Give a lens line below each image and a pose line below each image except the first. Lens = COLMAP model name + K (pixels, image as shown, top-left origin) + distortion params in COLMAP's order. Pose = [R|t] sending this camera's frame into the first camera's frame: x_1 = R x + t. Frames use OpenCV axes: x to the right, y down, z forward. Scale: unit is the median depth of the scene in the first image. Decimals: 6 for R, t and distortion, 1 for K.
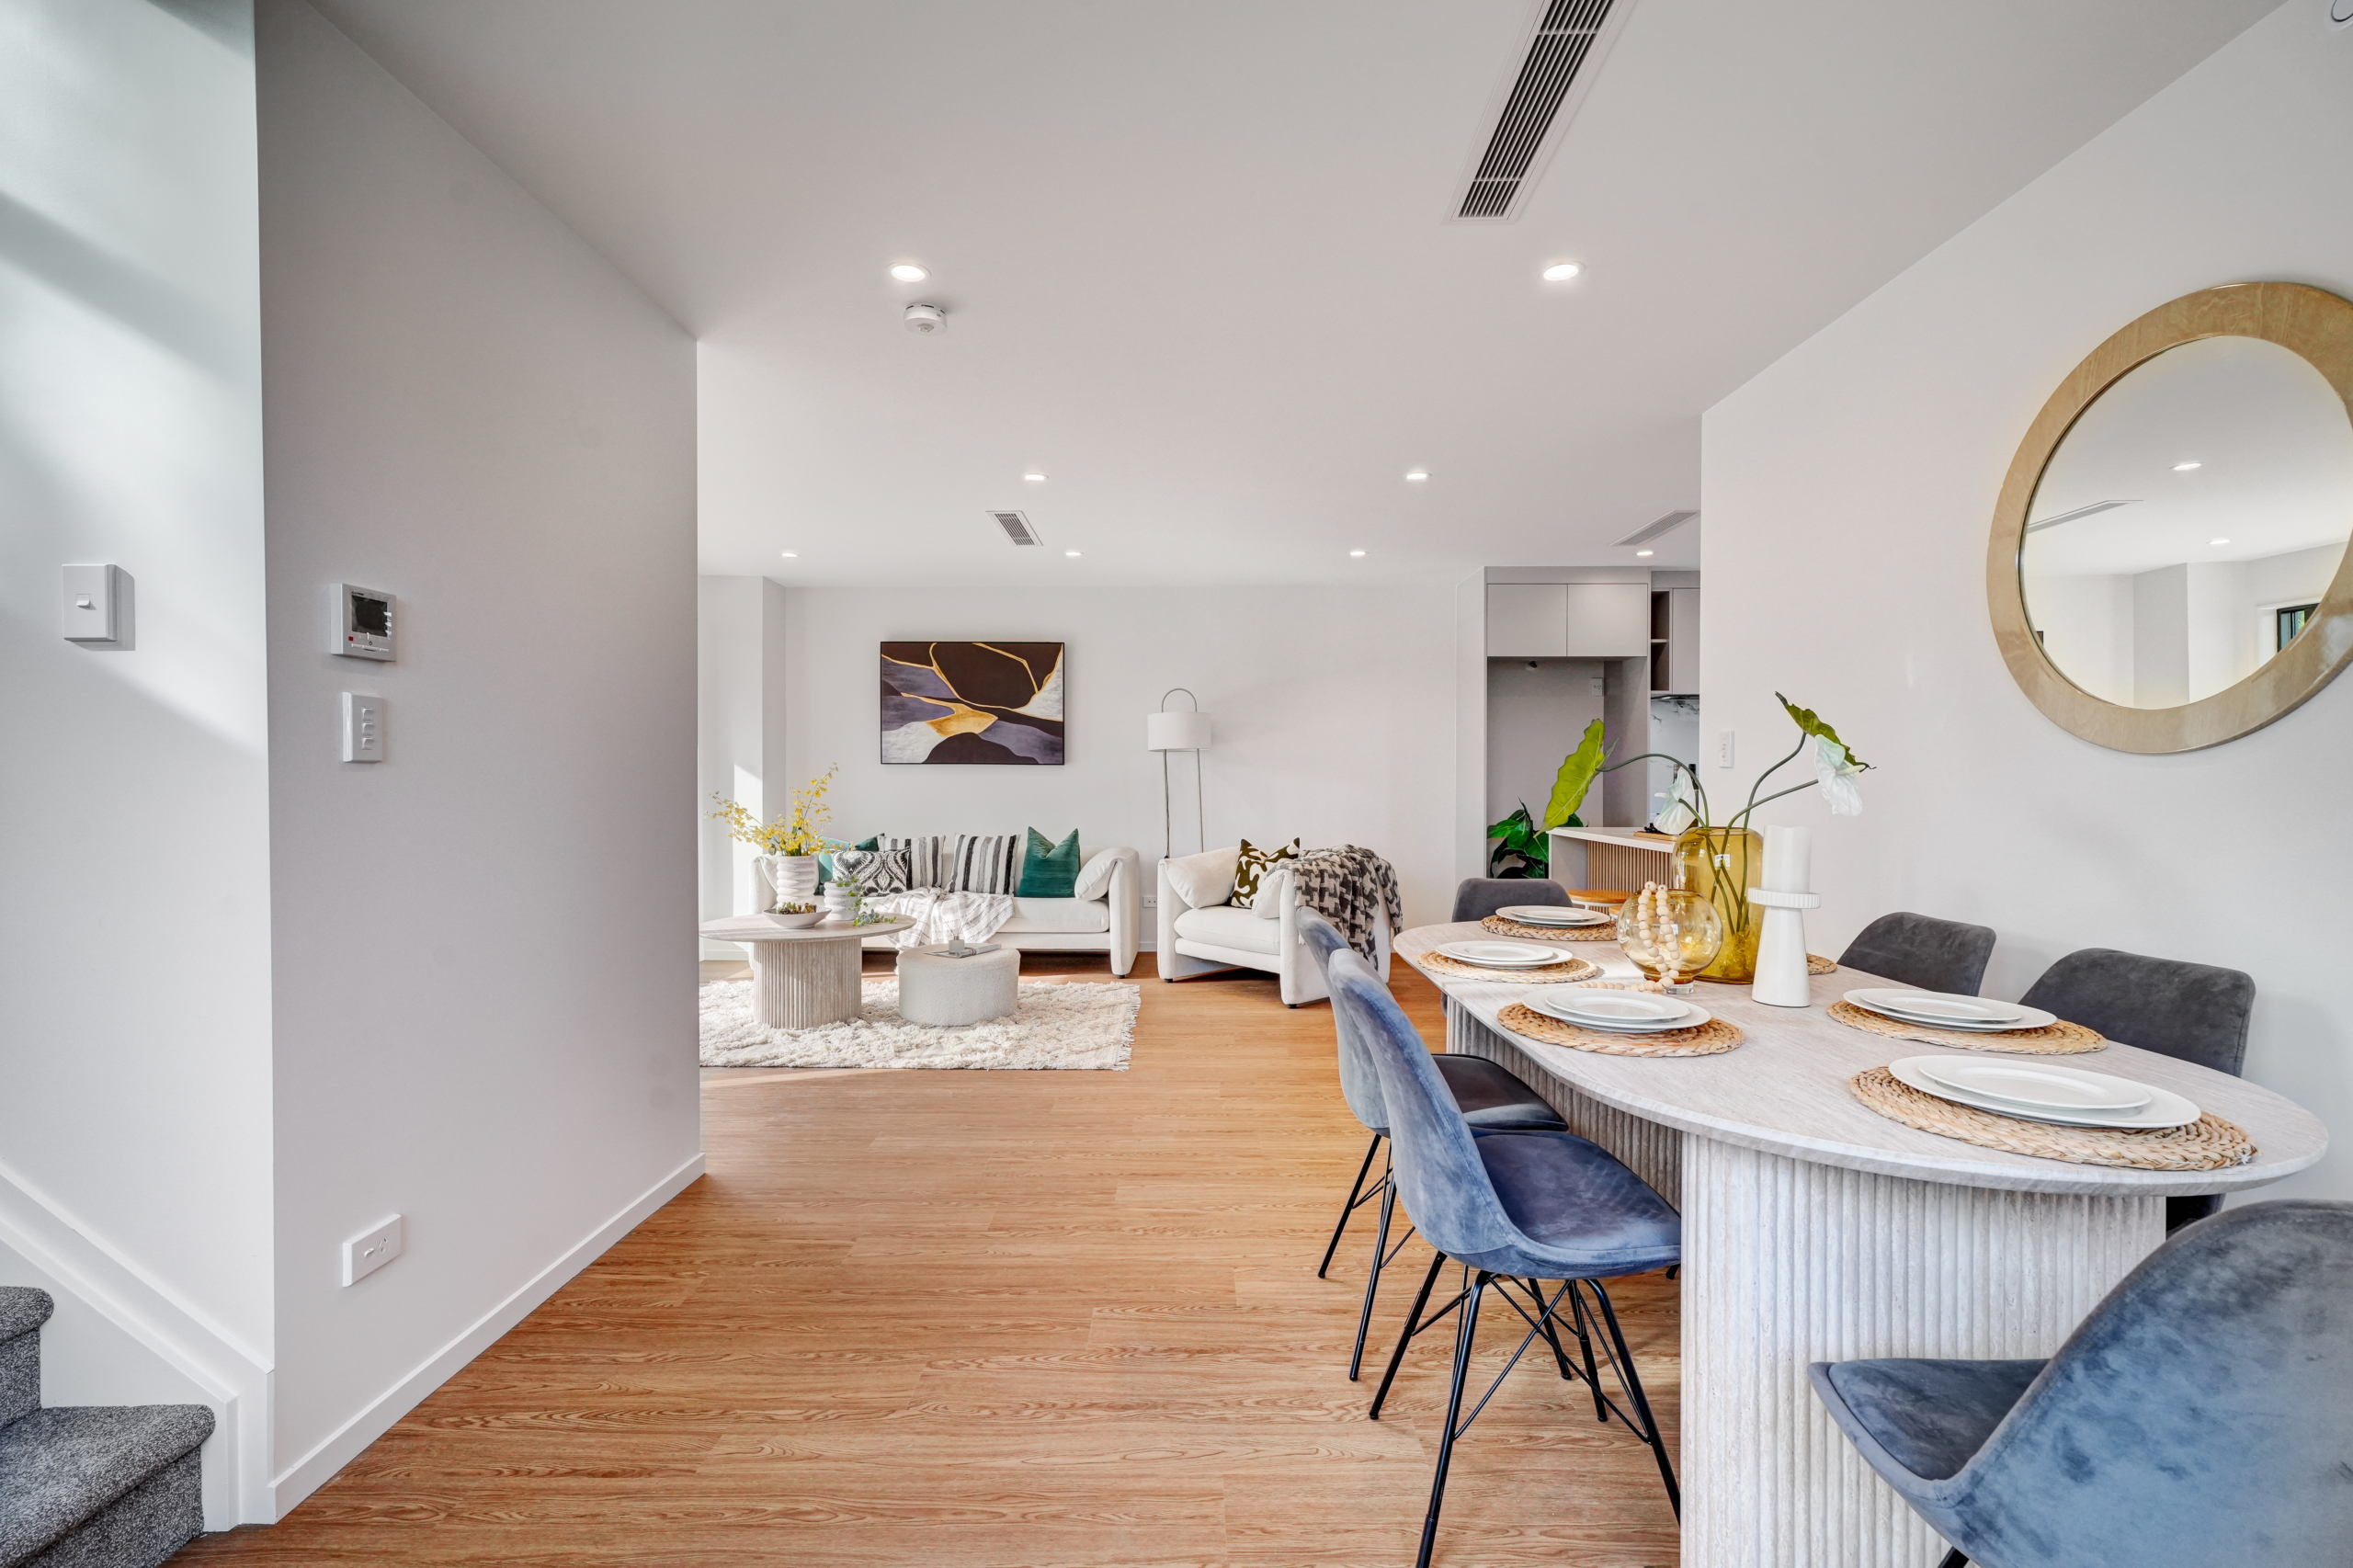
lens RADIAL K [[1044.6, 0, 1173.6], [0, 1044.6, 786.4], [0, 0, 1]] dist [-0.007686, 0.002508]
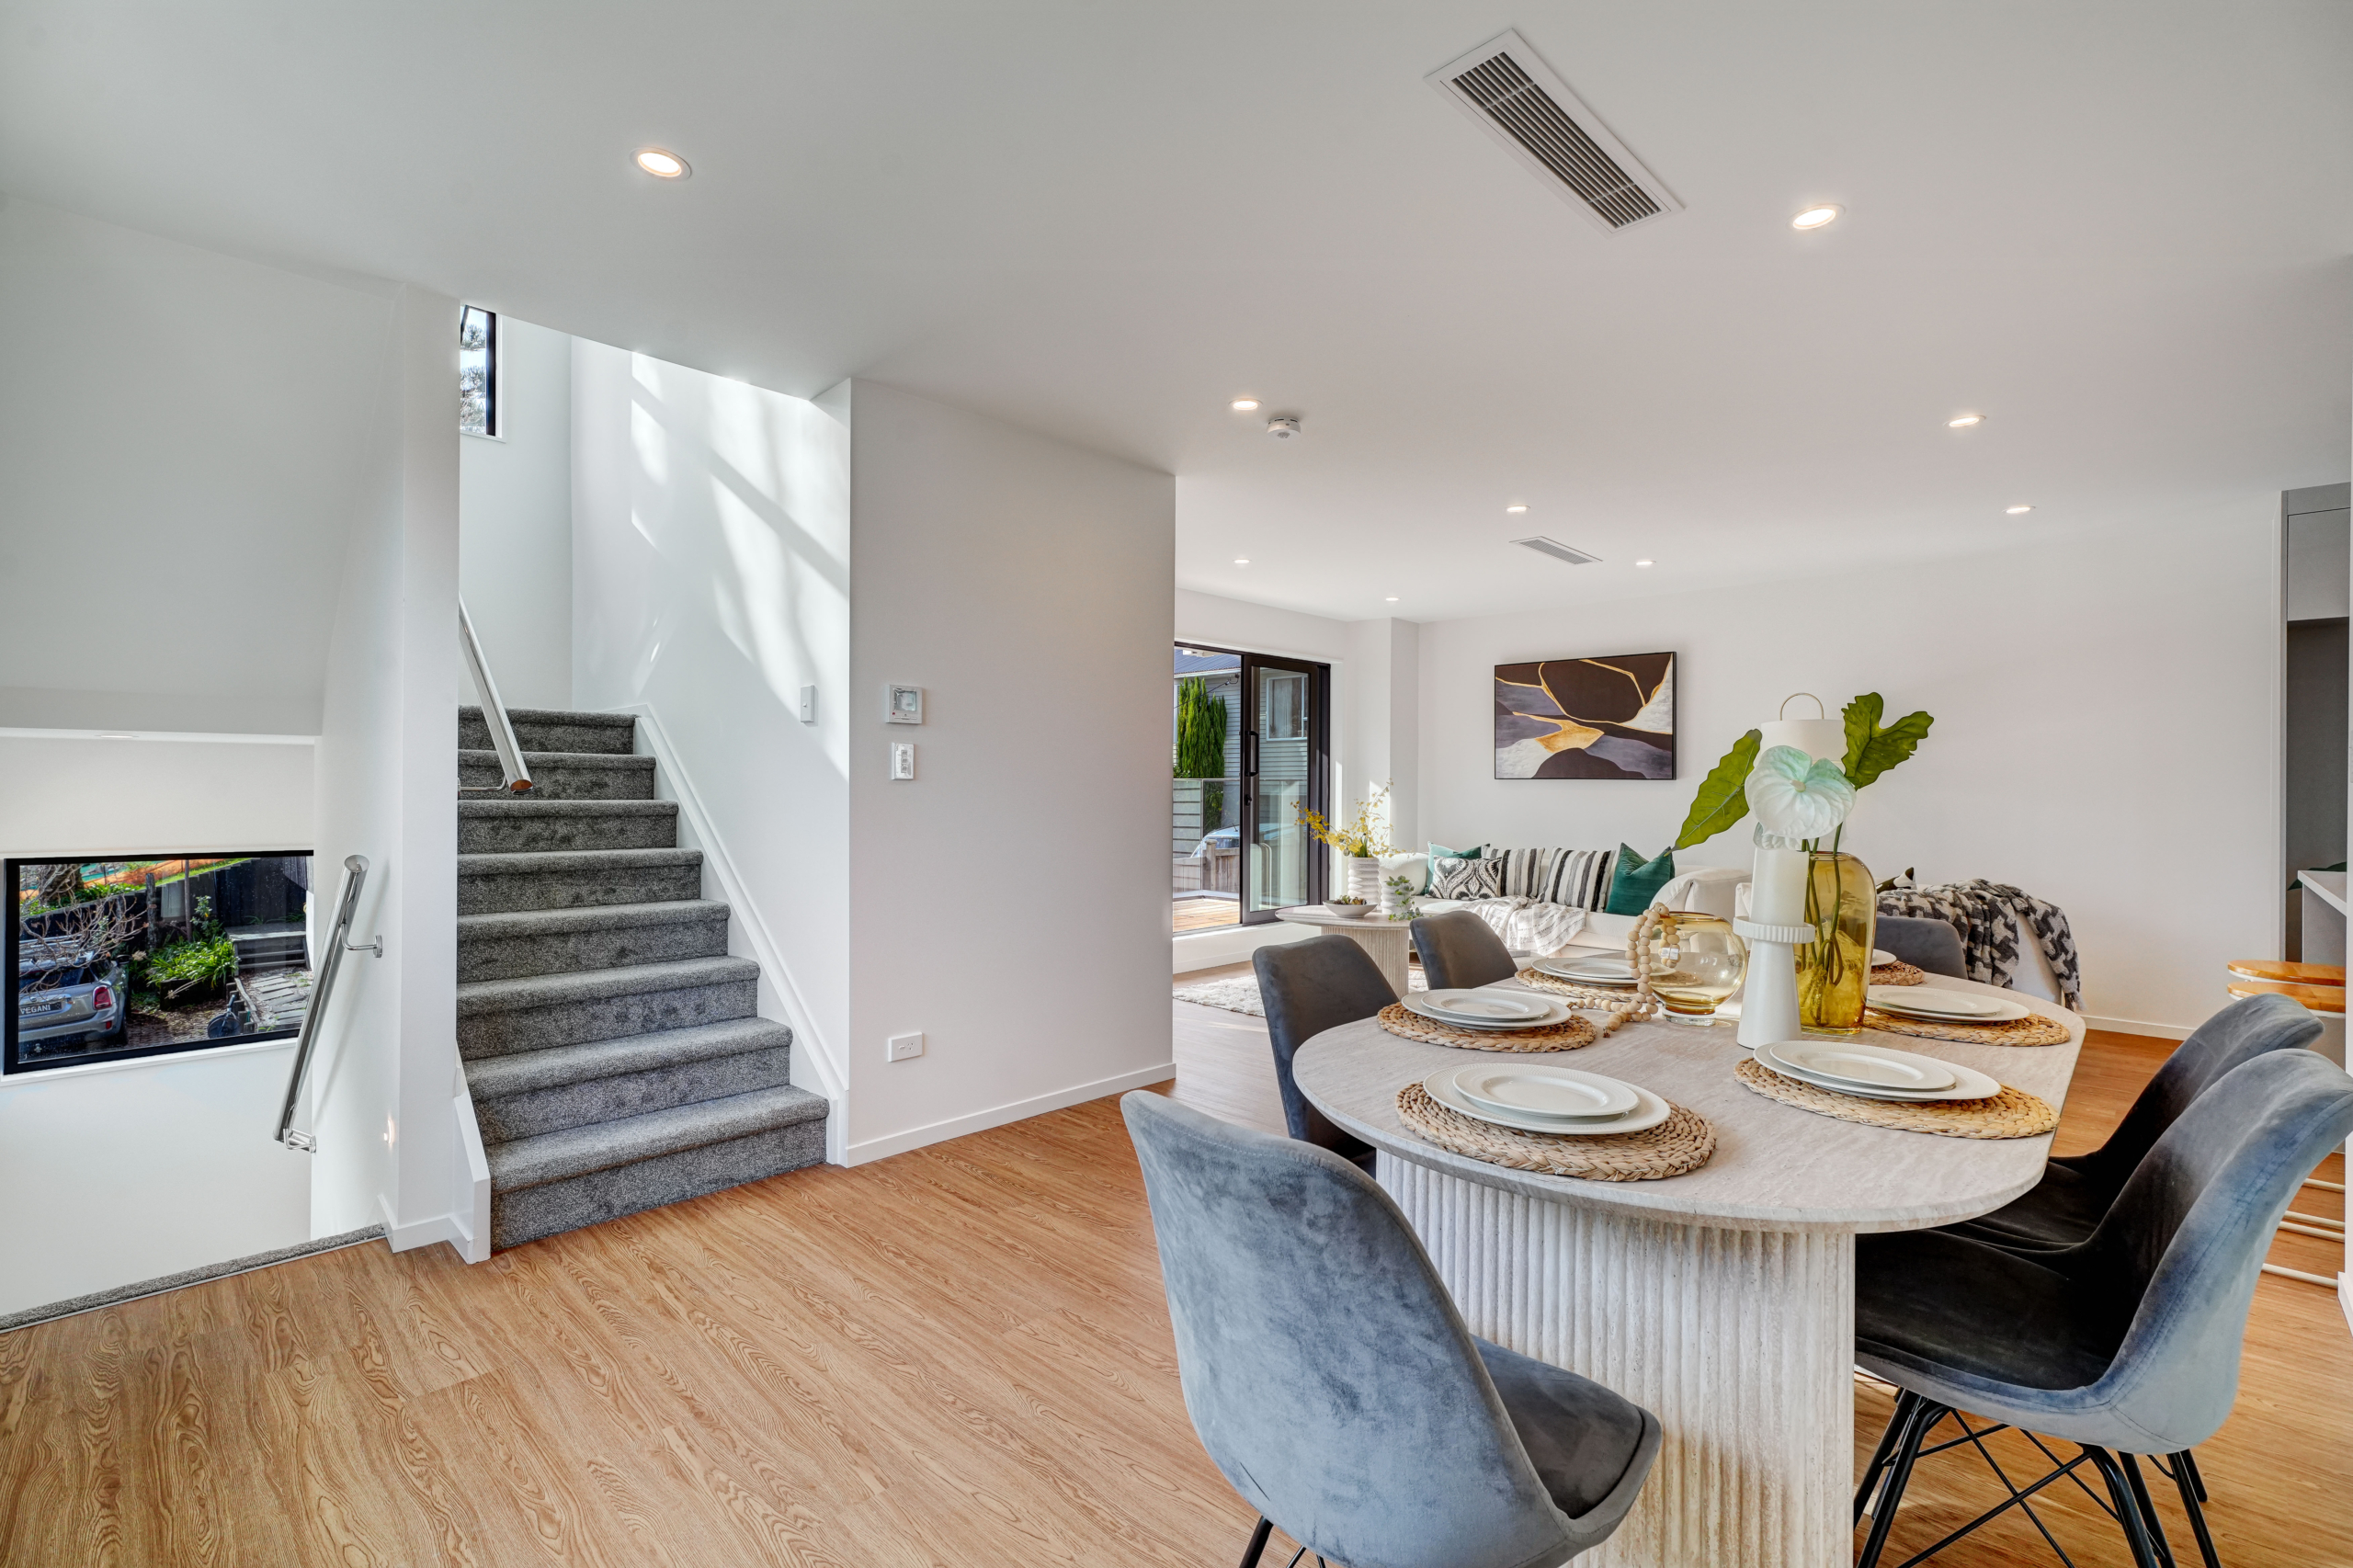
lens RADIAL K [[1044.6, 0, 1175.5], [0, 1044.6, 784.9], [0, 0, 1]] dist [-0.007686, 0.002508]
pose [[0.719655, 0.001264, -0.694330, 0.248243], [-0.012296, 0.999865, -0.010925, 0.000149], [0.694223, 0.016400, 0.719573, 0.001051]]
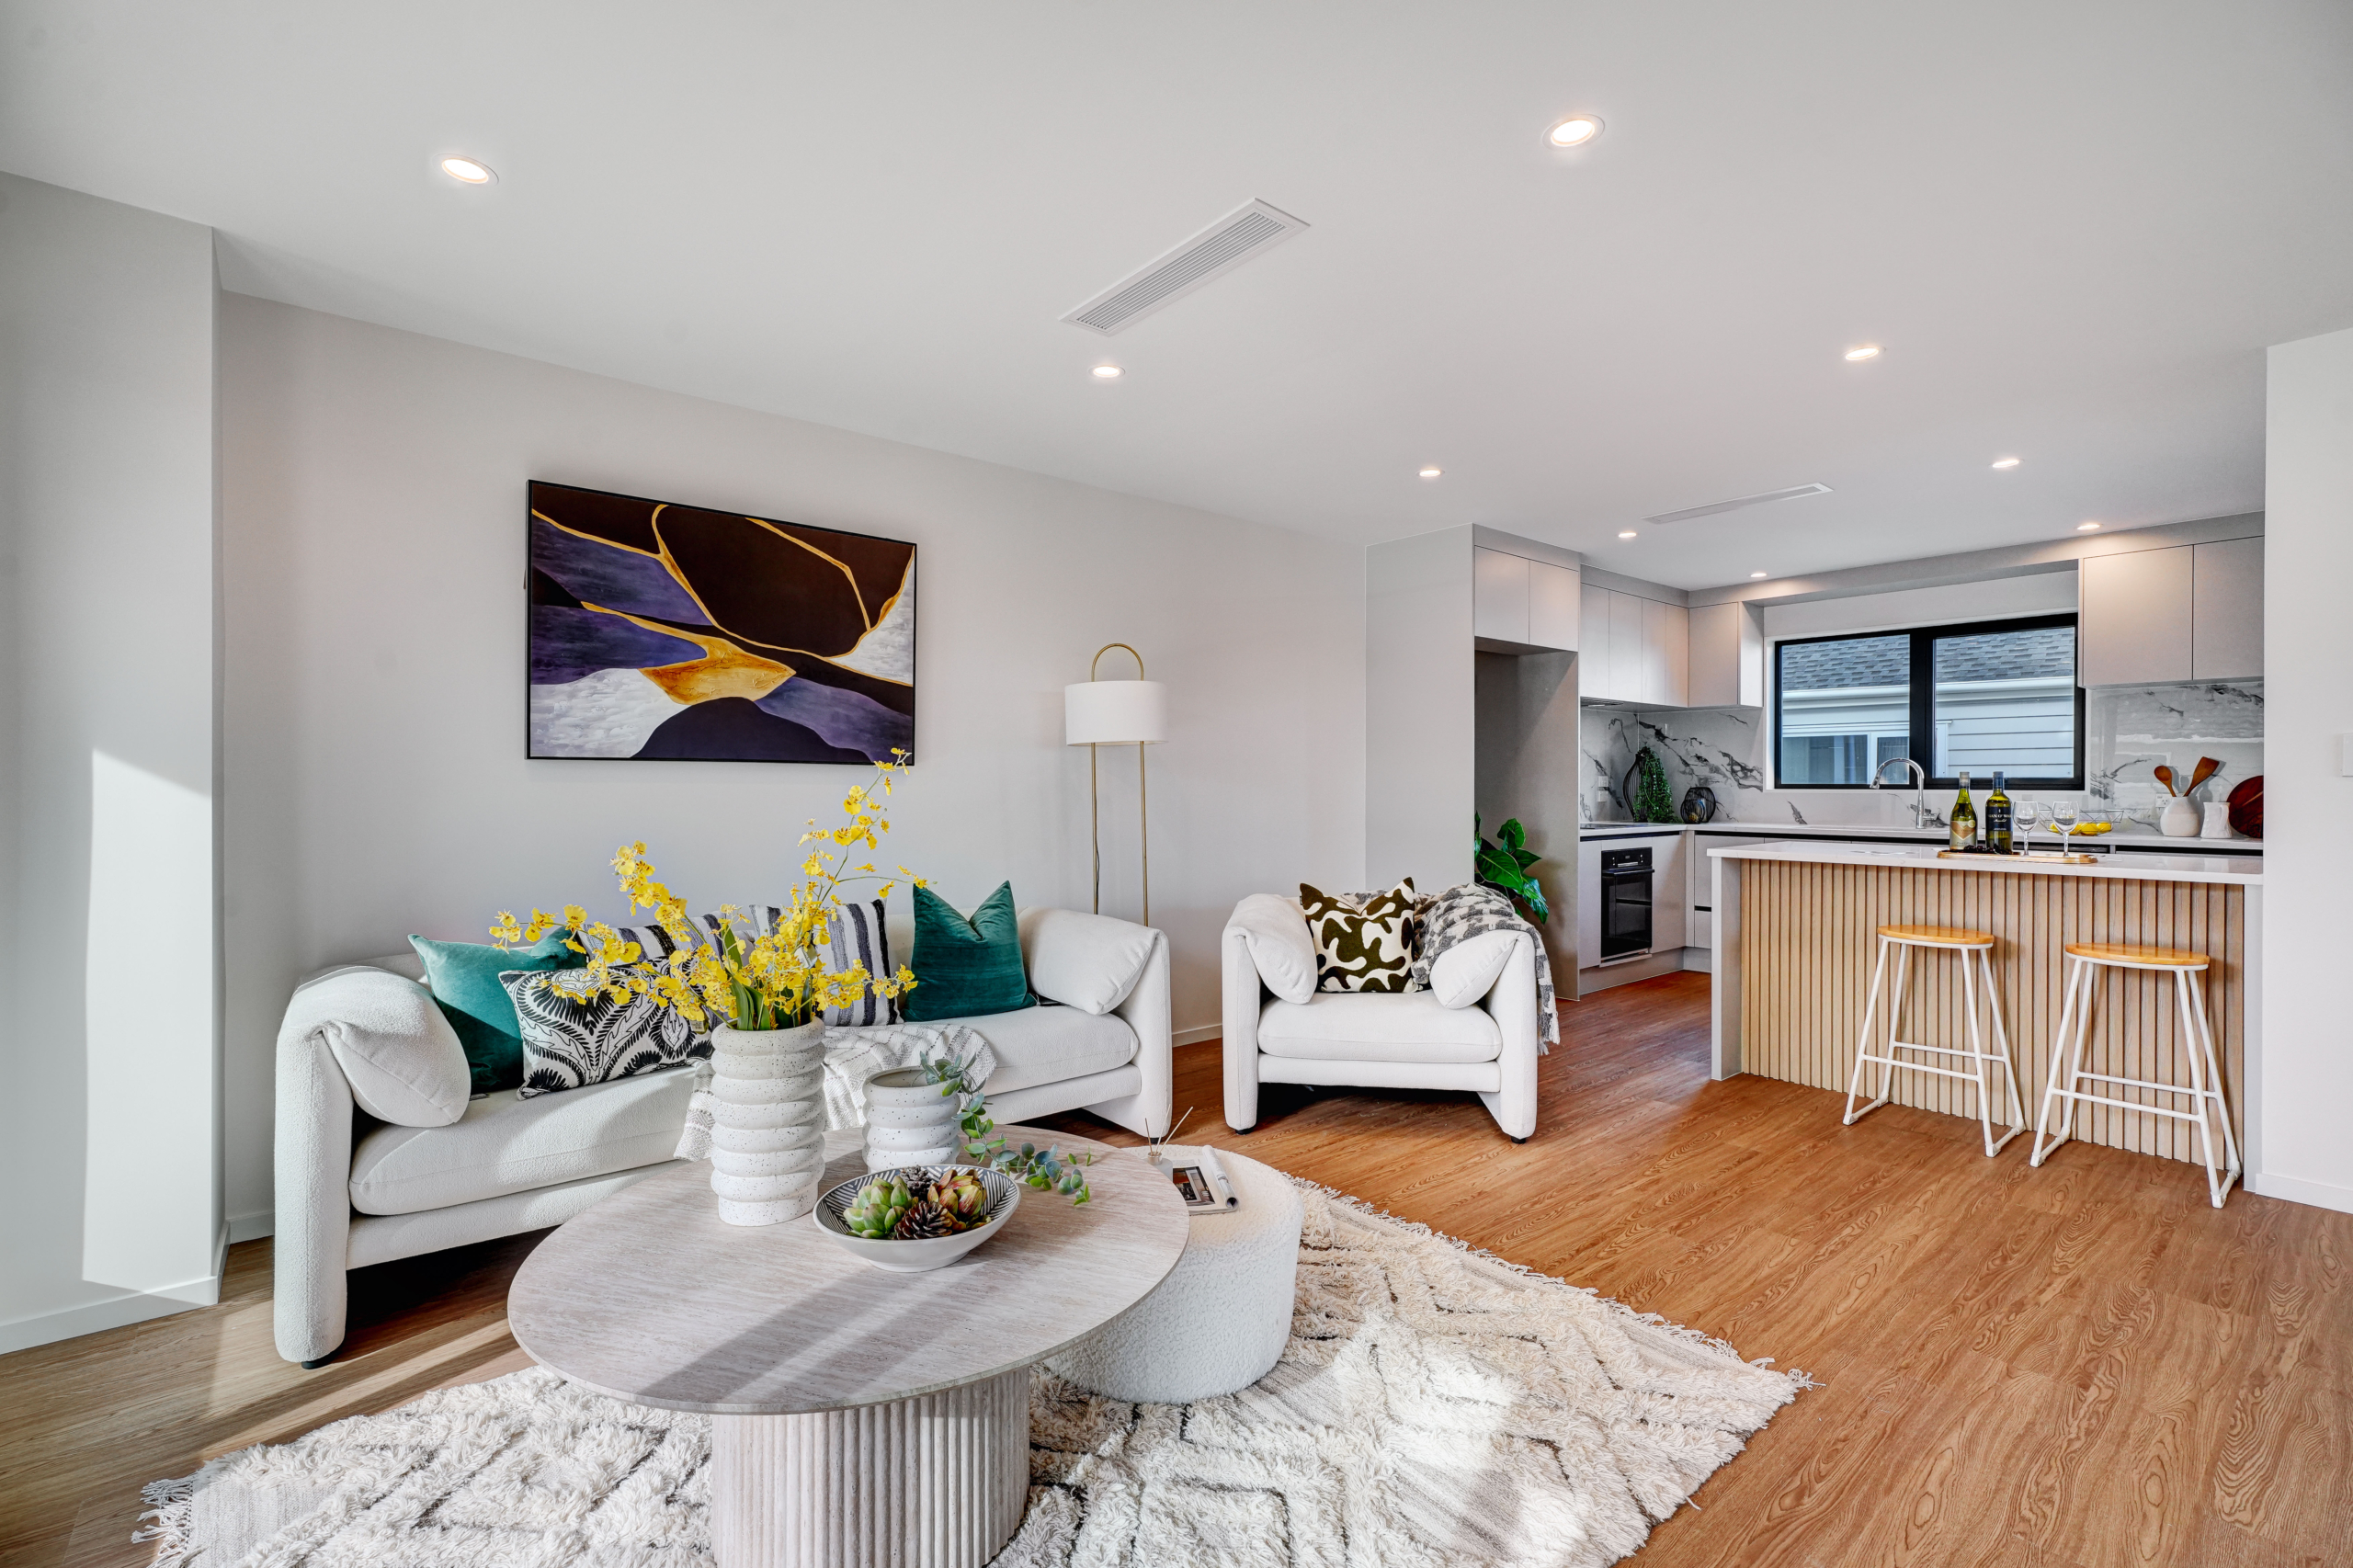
lens RADIAL K [[1044.6, 0, 1174.0], [0, 1044.6, 780.8], [0, 0, 1]] dist [-0.007686, 0.002508]
pose [[0.760009, 0.001914, 0.649910, -0.390815], [0.005959, 0.999933, -0.009914, -0.006577], [-0.649885, 0.011407, 0.759947, 0.533598]]
